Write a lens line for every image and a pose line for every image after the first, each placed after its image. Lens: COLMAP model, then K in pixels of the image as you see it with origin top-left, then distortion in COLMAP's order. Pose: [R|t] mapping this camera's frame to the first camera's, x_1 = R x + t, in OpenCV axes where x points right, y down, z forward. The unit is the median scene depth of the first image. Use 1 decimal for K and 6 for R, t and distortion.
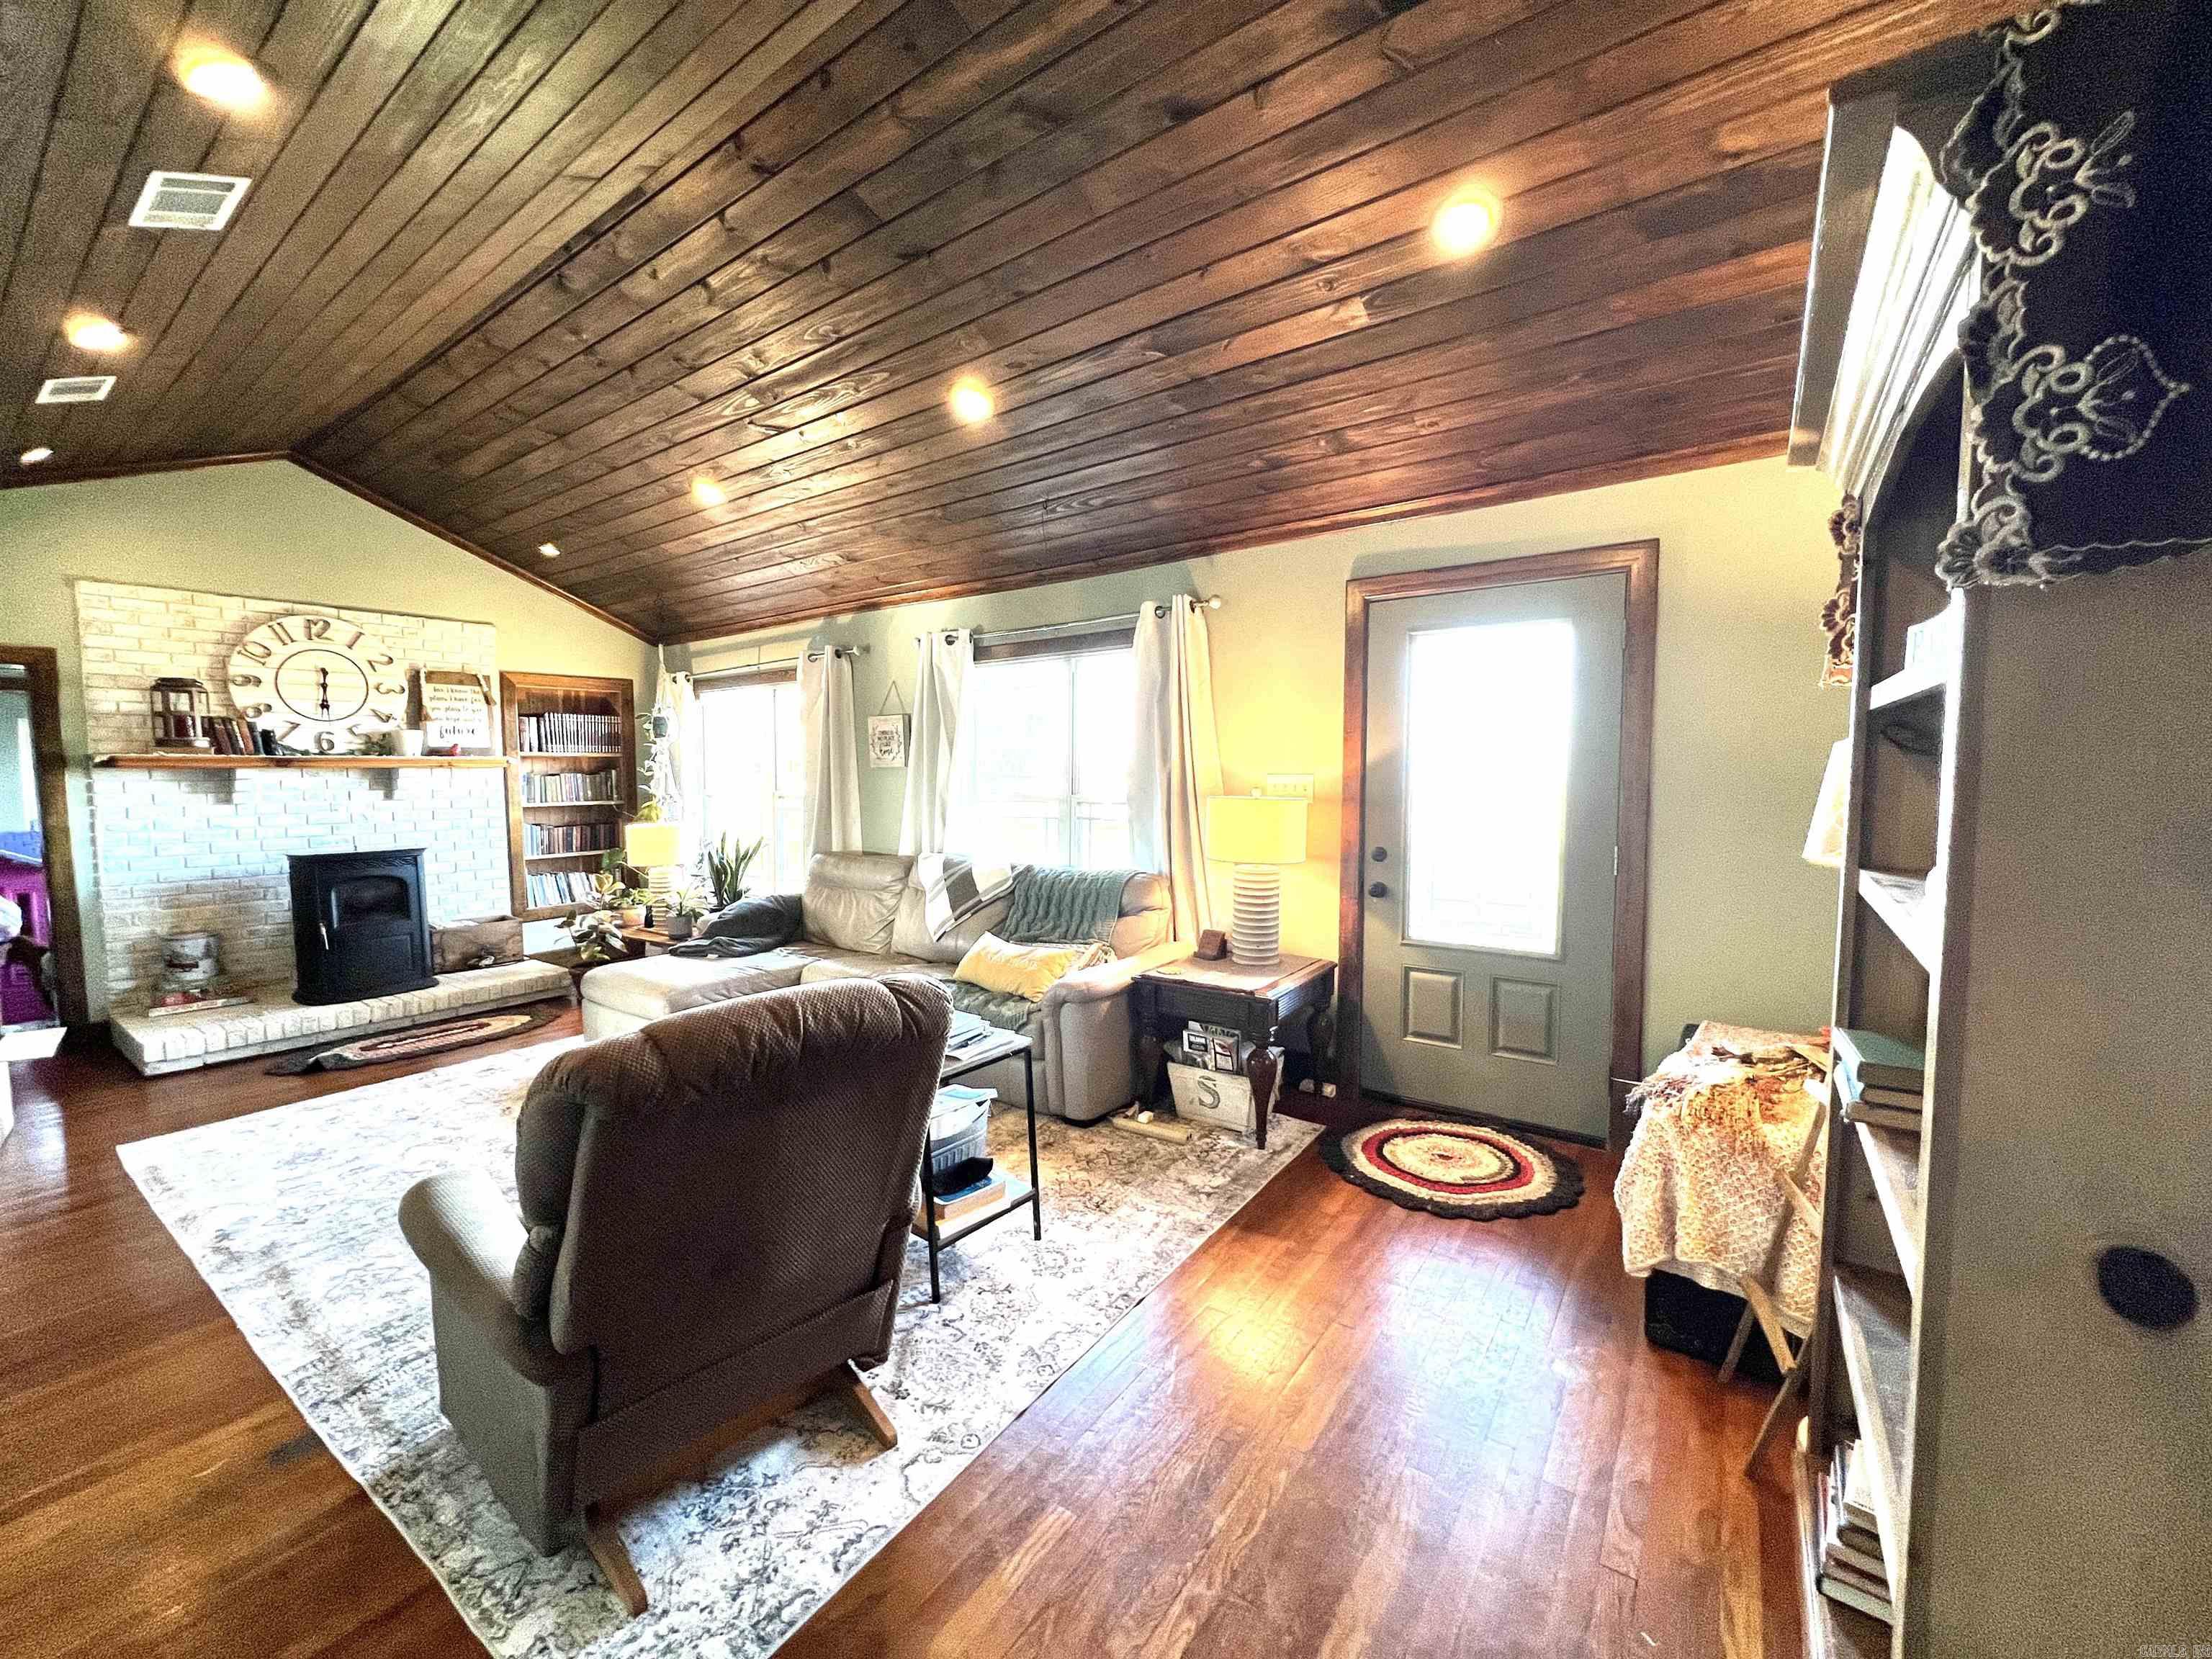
lens RADIAL K [[883.1, 0, 1110.4], [0, 883.1, 830.7], [0, 0, 1]] dist [0.000079, -0.000347]
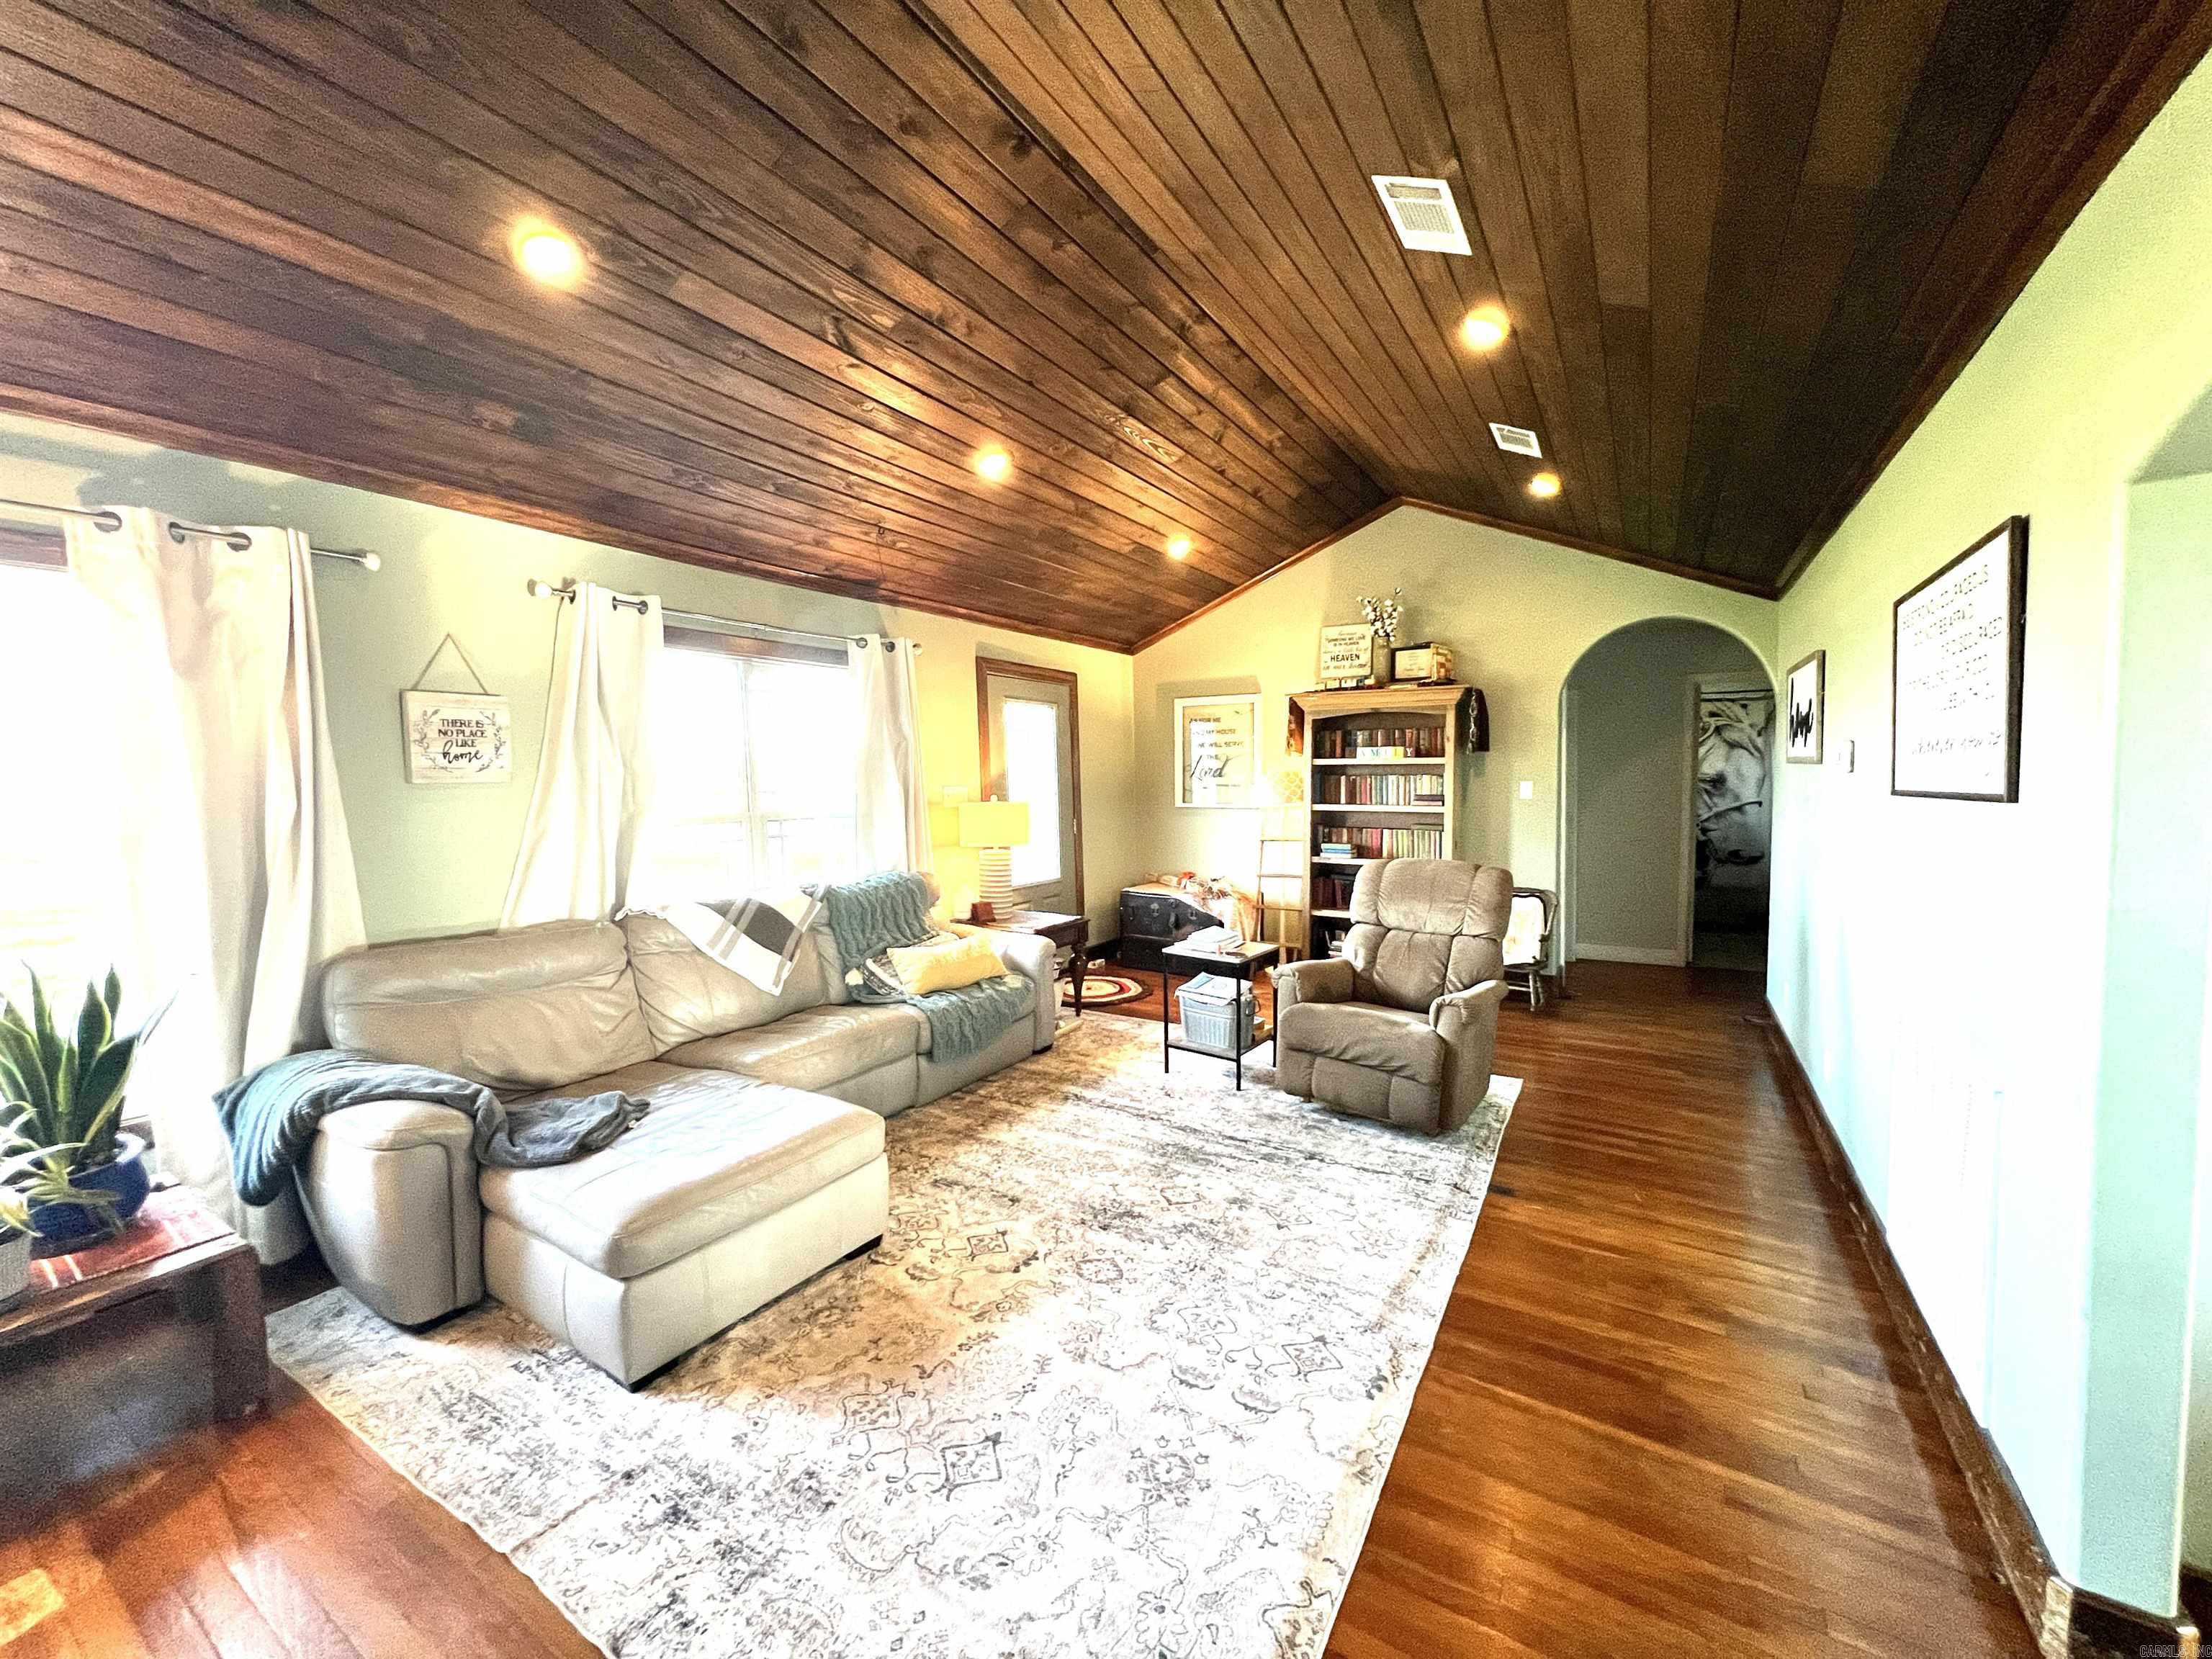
lens RADIAL K [[883.1, 0, 1114.0], [0, 883.1, 831.2], [0, 0, 1]] dist [0.000079, -0.000347]
pose [[-0.074831, -0.055110, 0.995672, -0.913223], [0.076732, 0.995193, 0.060850, -0.045505], [-0.994240, 0.080954, -0.070242, 0.655804]]
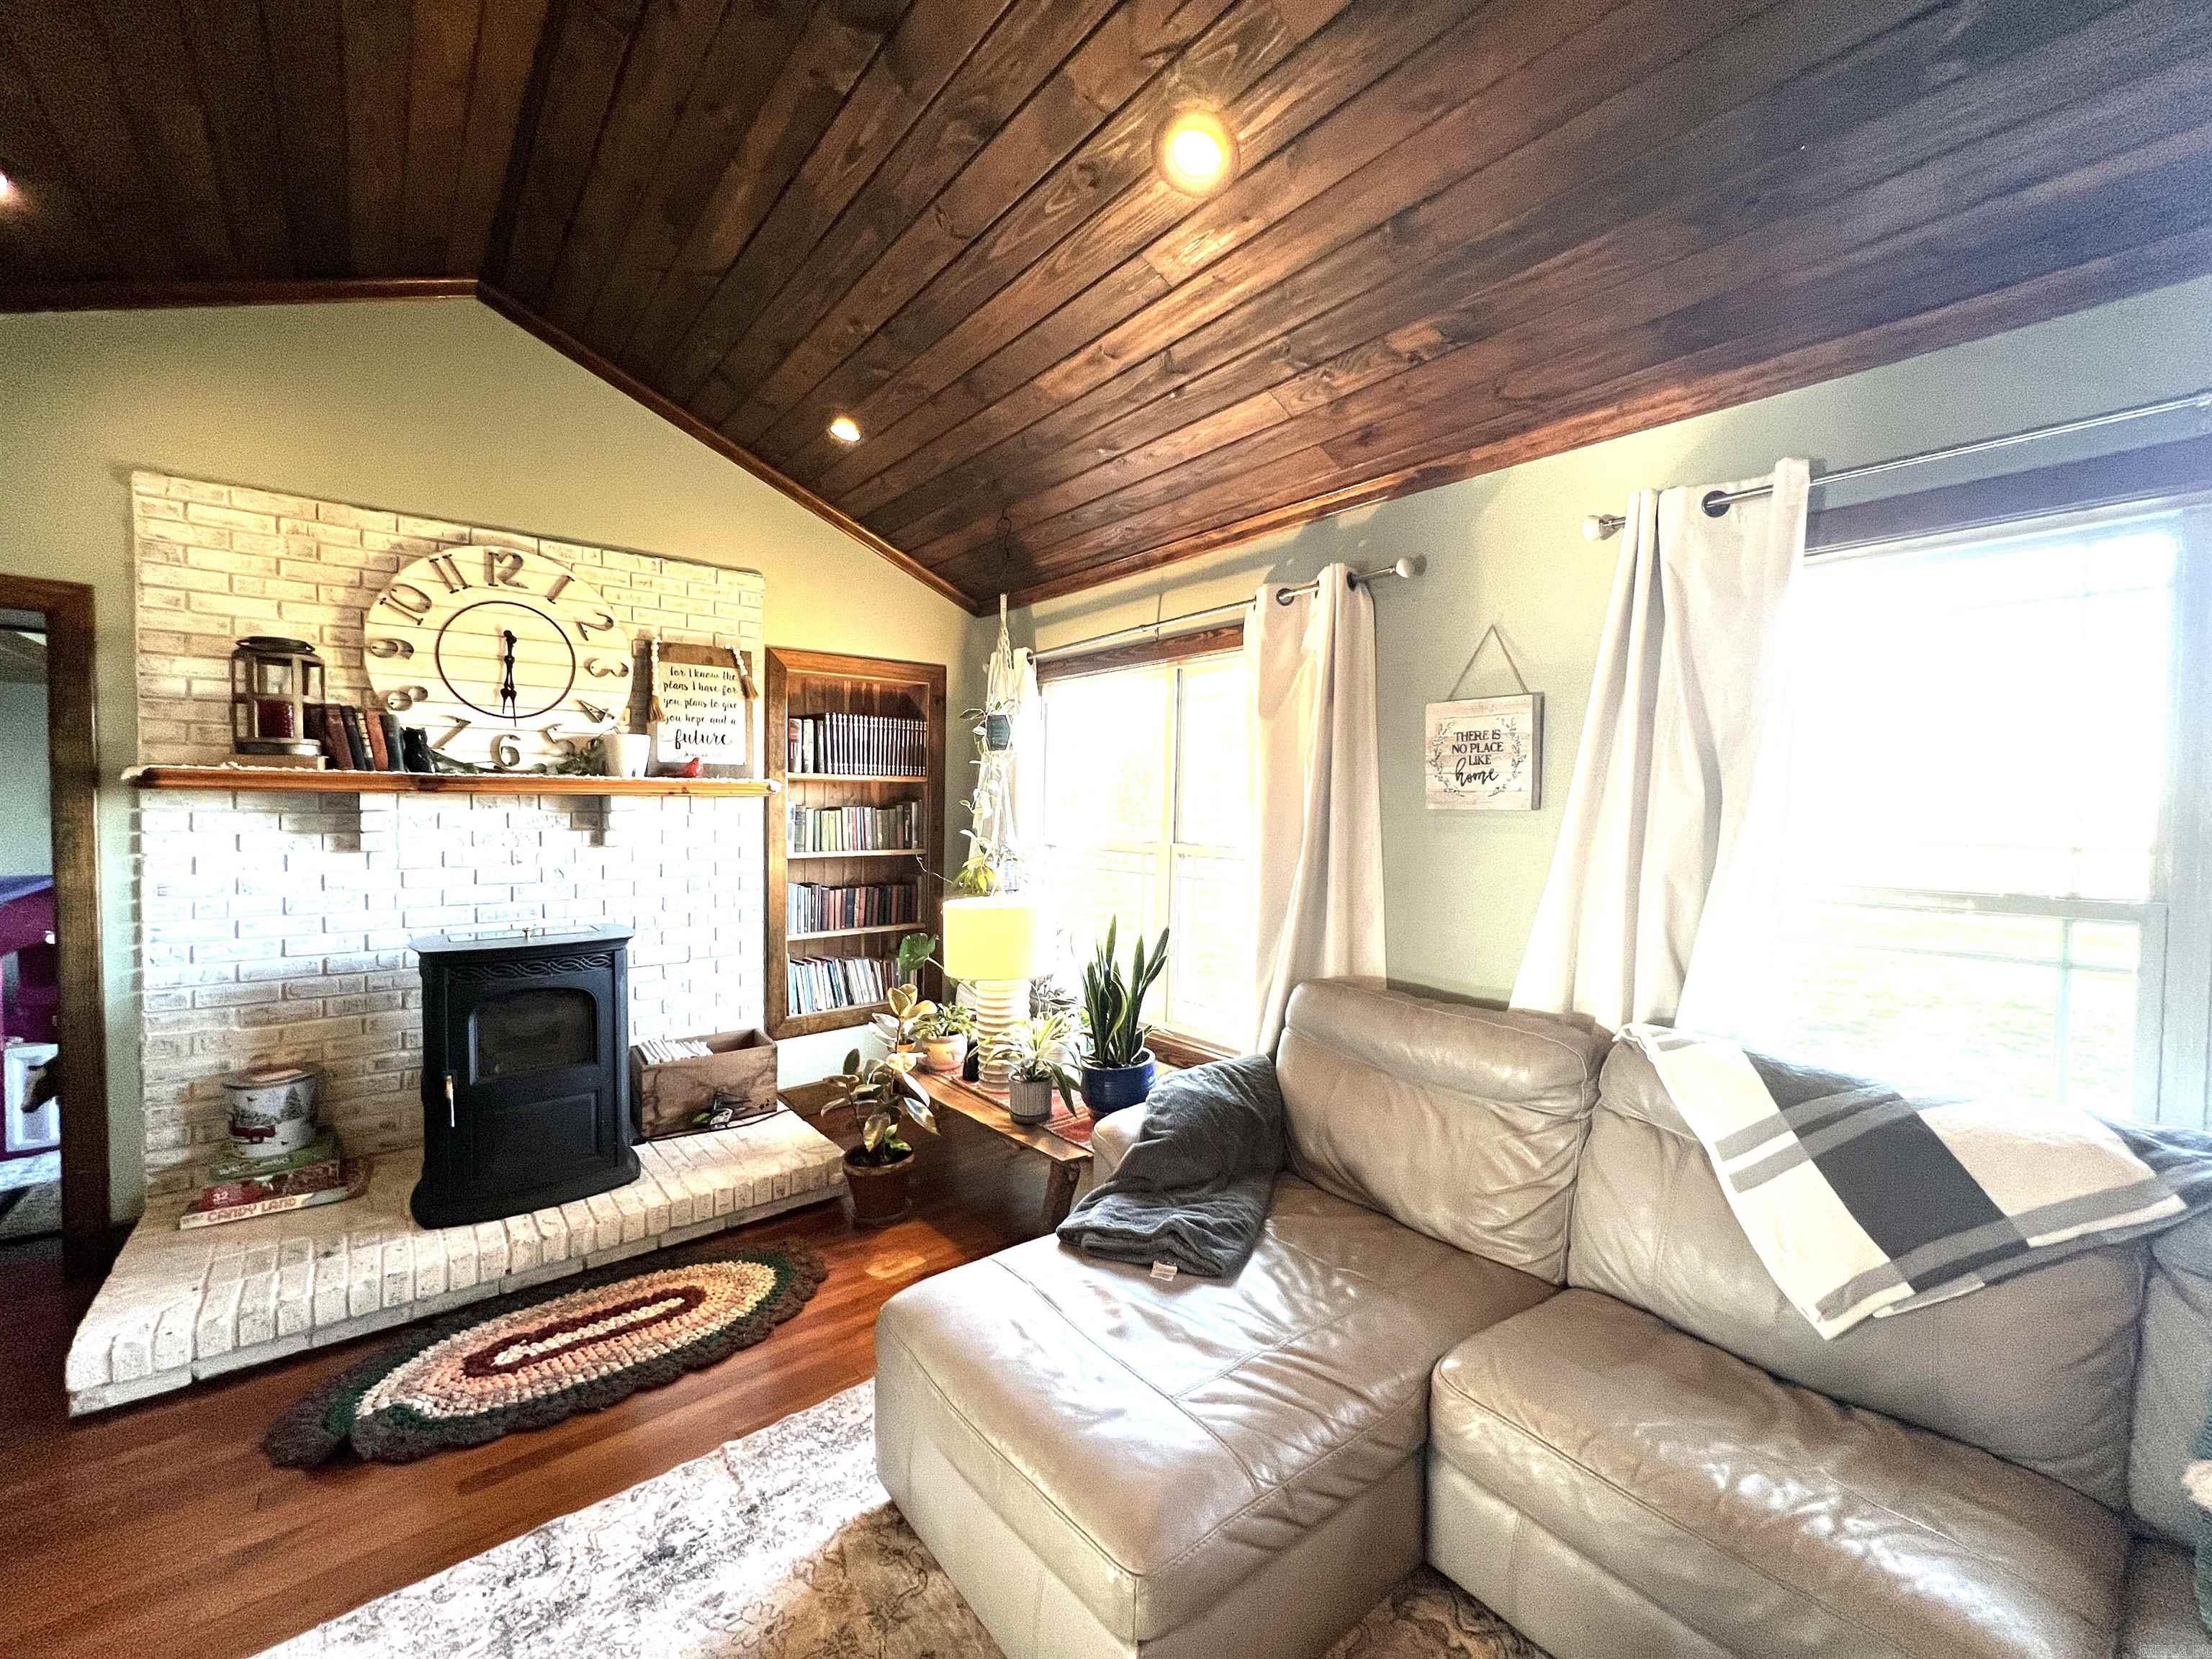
lens RADIAL K [[883.1, 0, 1108.0], [0, 883.1, 829.0], [0, 0, 1]] dist [0.000079, -0.000347]
pose [[0.967543, 0.024894, -0.251476, -0.341809], [-0.034663, 0.998804, -0.034492, -0.041649], [0.250316, 0.042089, 0.967249, 0.533348]]
